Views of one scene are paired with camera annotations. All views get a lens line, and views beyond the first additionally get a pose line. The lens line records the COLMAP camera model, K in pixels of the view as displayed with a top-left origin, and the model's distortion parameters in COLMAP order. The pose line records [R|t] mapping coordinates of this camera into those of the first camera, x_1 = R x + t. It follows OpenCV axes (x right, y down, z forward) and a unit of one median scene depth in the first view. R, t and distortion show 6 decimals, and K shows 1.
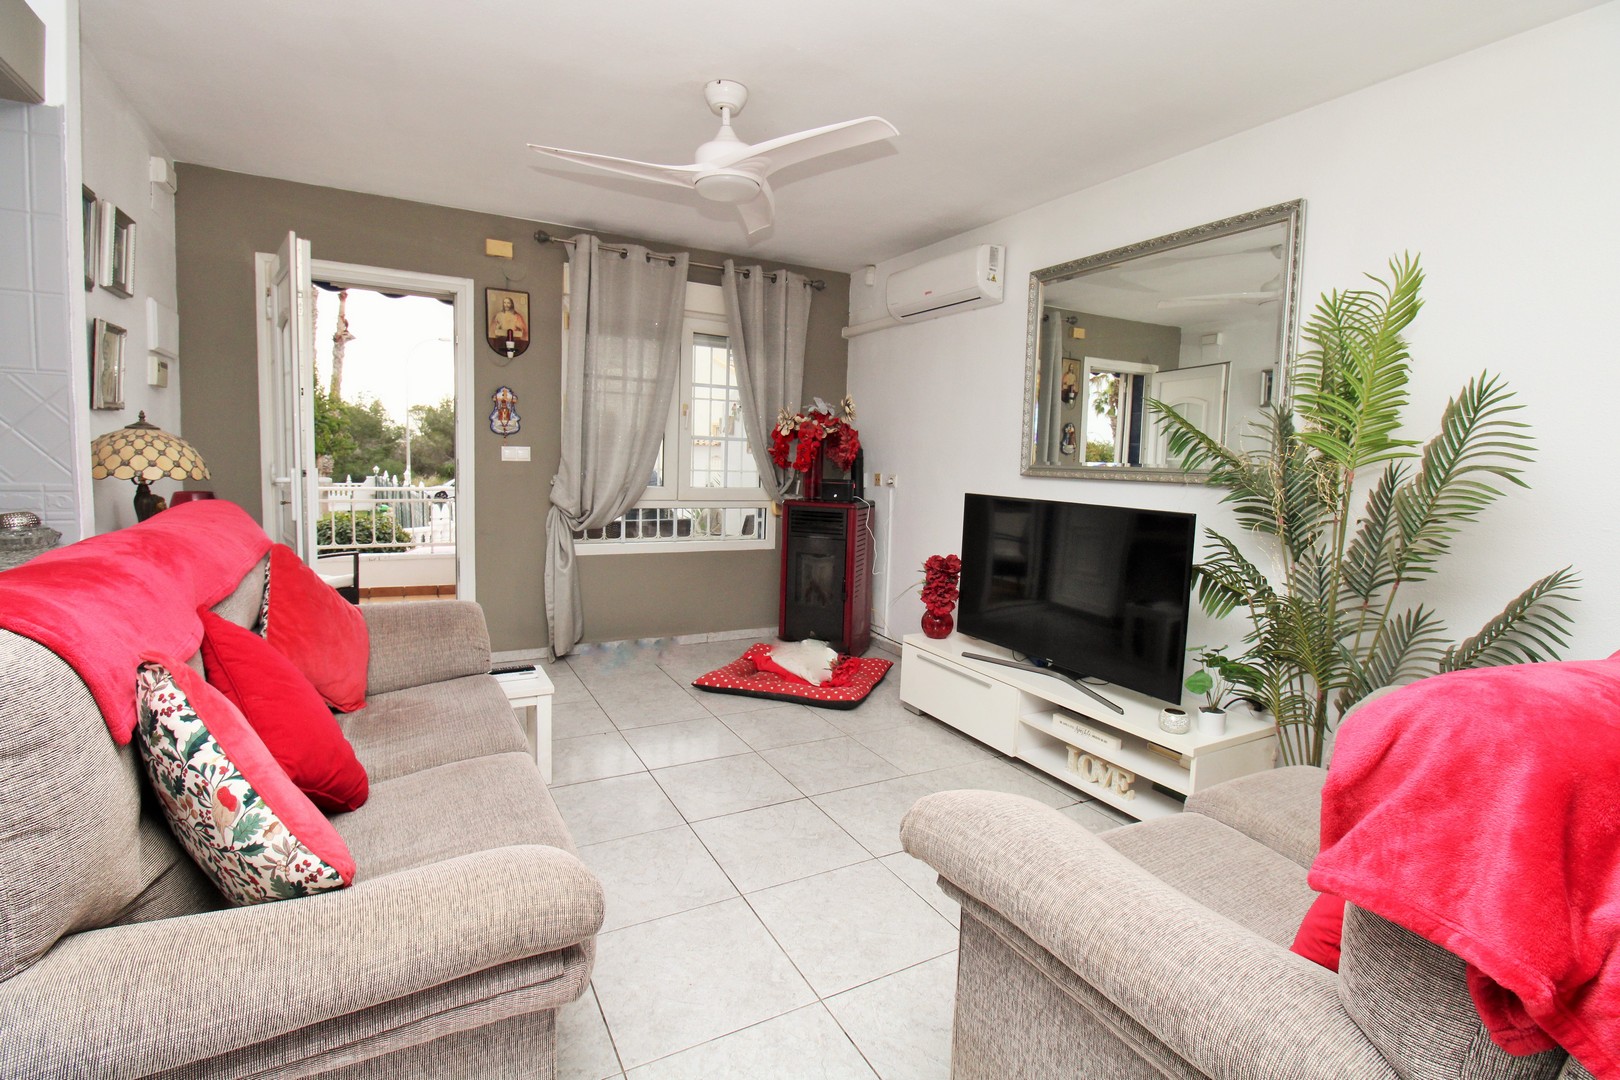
lens RADIAL K [[750.9, 0, 808.5], [0, 750.9, 524.9], [0, 0, 1]] dist [-0.001503, -0.011213]
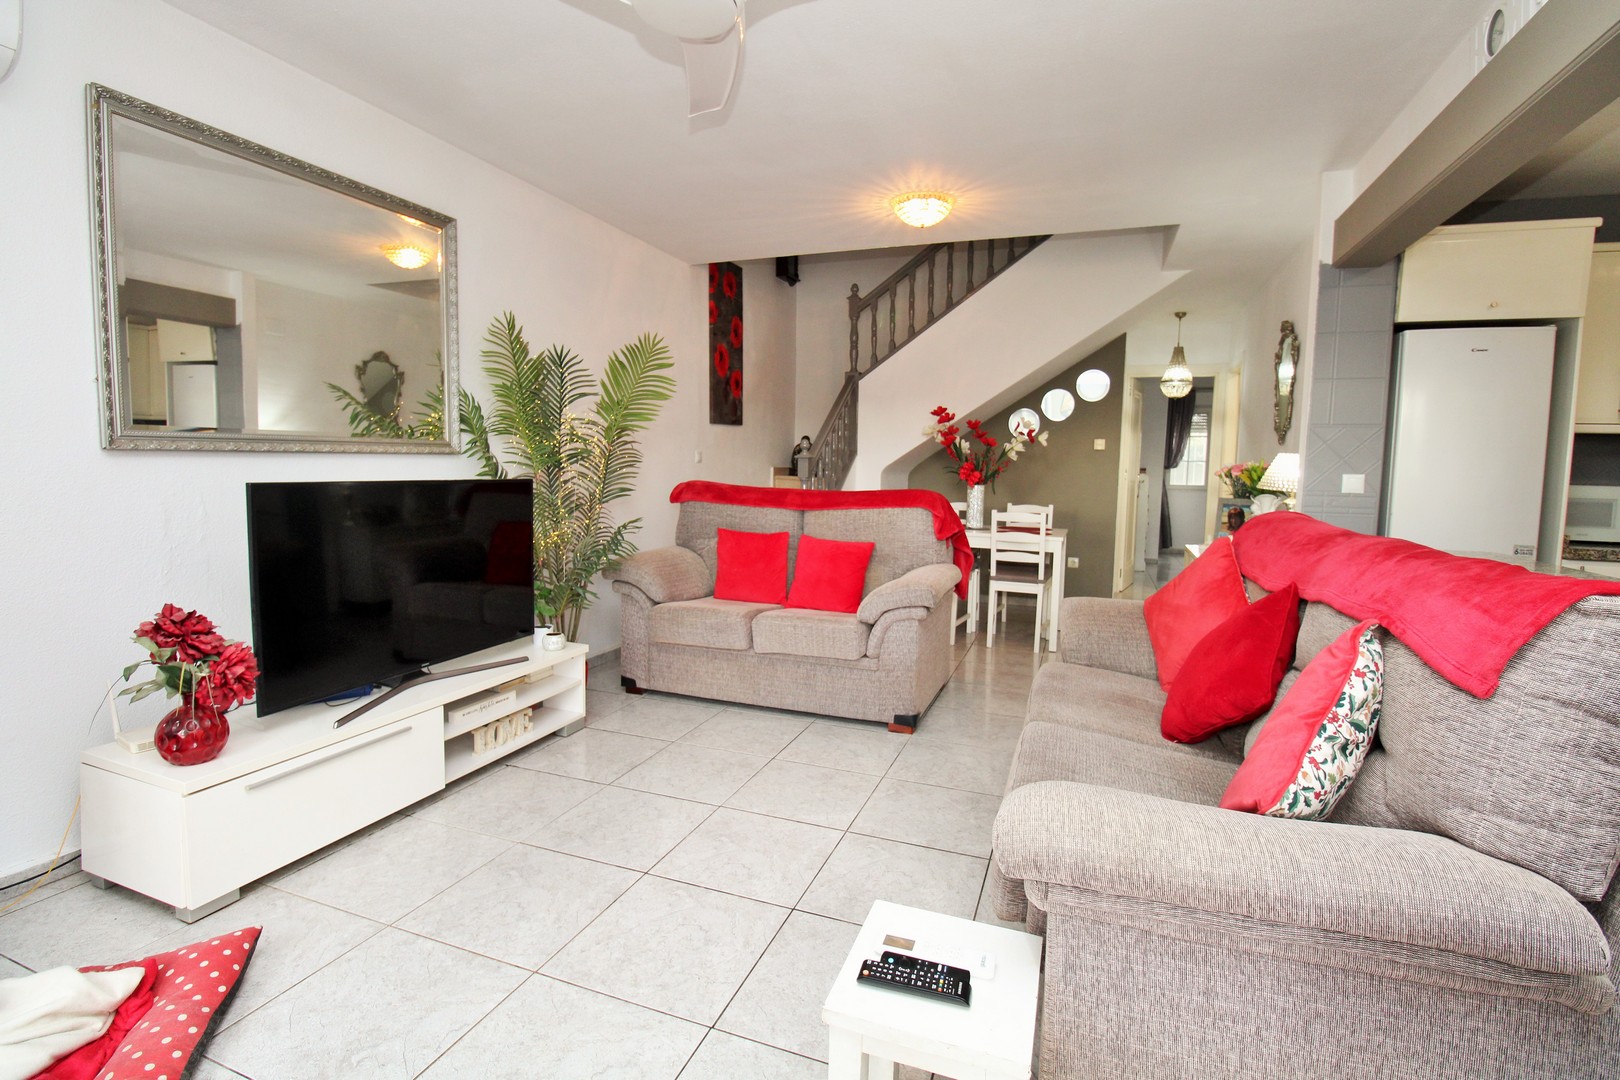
lens RADIAL K [[735.6, 0, 822.7], [0, 735.6, 524.4], [0, 0, 1]] dist [0.000582, -0.013749]
pose [[-0.664716, -0.103494, 0.739893, -0.630045], [0.029388, 0.985970, 0.164317, -0.110829], [-0.746518, 0.130969, -0.652349, 1.268839]]
